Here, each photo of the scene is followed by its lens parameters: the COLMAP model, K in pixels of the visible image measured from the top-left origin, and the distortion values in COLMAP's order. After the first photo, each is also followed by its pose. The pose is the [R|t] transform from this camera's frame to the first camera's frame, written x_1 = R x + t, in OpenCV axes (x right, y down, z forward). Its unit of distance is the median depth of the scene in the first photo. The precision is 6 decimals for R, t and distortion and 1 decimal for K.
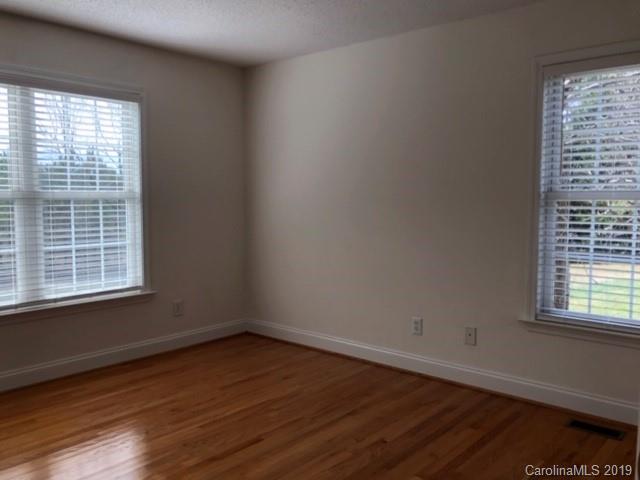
lens RADIAL K [[567.0, 0, 320.0], [0, 567.0, 240.0], [0, 0, 1]] dist [0.032187, 0.004771]
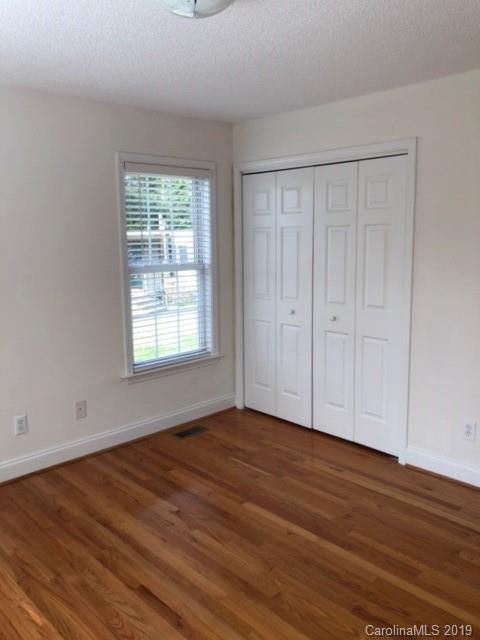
lens RADIAL K [[545.1, 0, 240.0], [0, 545.1, 320.0], [0, 0, 1]] dist [0.006486, -0.002931]
pose [[0.075202, -0.162465, 0.983844, -0.750702], [0.096280, 0.983212, 0.155001, -0.133374], [-0.992509, 0.083068, 0.089582, 0.690961]]
